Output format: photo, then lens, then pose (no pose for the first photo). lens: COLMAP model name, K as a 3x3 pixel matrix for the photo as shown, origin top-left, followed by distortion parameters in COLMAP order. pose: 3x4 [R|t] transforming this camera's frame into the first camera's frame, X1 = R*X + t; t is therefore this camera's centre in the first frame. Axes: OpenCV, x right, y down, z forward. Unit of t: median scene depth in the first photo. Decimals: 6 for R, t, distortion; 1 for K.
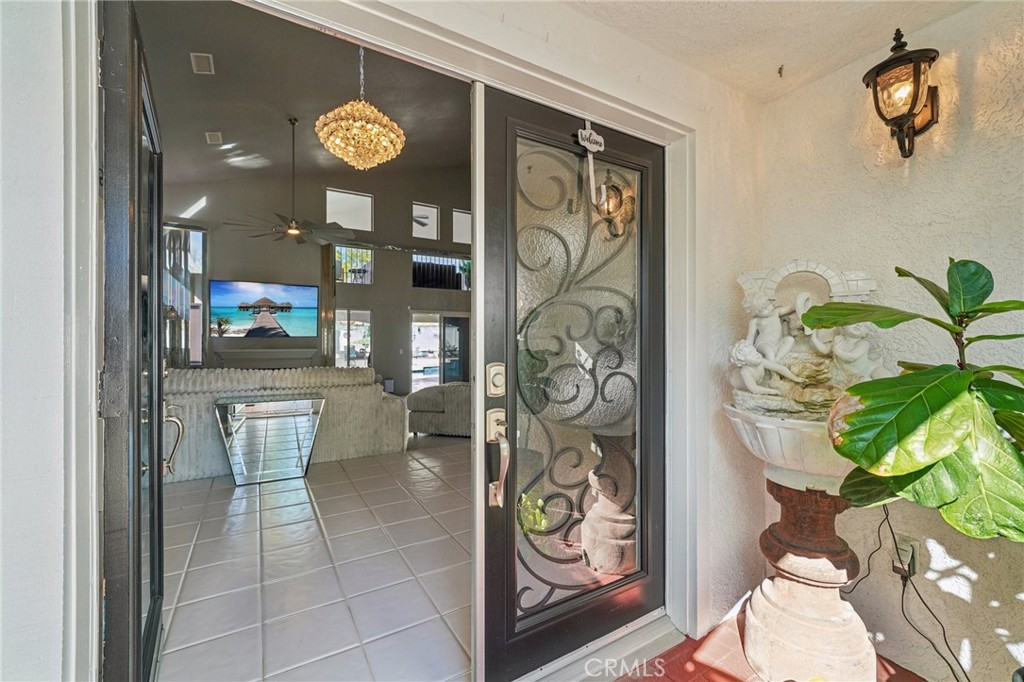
lens RADIAL K [[412.3, 0, 510.3], [0, 412.3, 329.9], [0, 0, 1]] dist [0.001601, -0.000073]
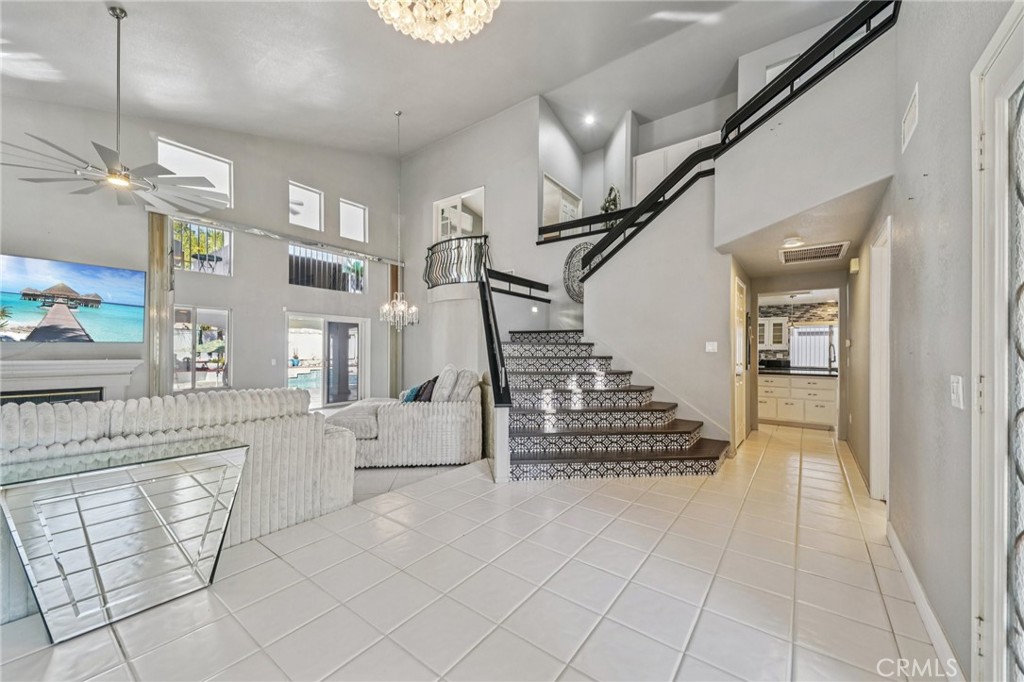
lens RADIAL K [[375.5, 0, 512.6], [0, 375.5, 346.1], [0, 0, 1]] dist [0.026499, -0.009543]
pose [[0.925773, 0.011114, 0.377916, -0.118501], [-0.016677, 0.999795, 0.011449, 0.004283], [-0.377711, -0.016902, 0.925769, 0.136469]]
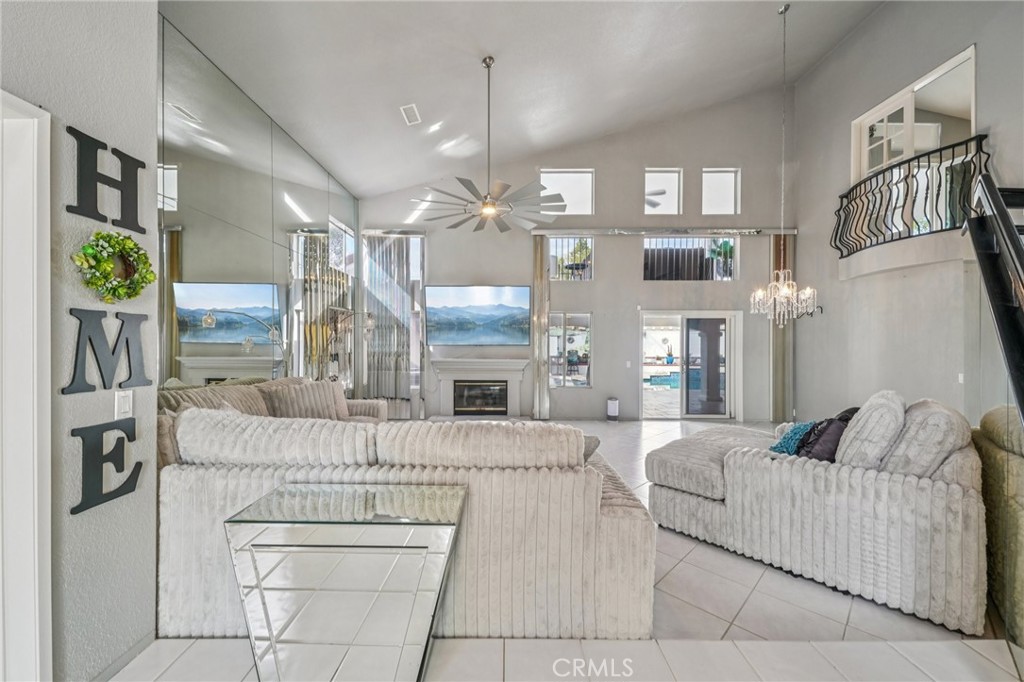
lens RADIAL K [[383.6, 0, 508.0], [0, 383.6, 342.7], [0, 0, 1]] dist [0.034340, -0.013819]
pose [[0.851357, 0.005968, -0.524553, -0.082898], [0.005714, 0.999770, 0.020648, -0.005282], [0.524556, -0.020576, 0.851127, 0.278567]]
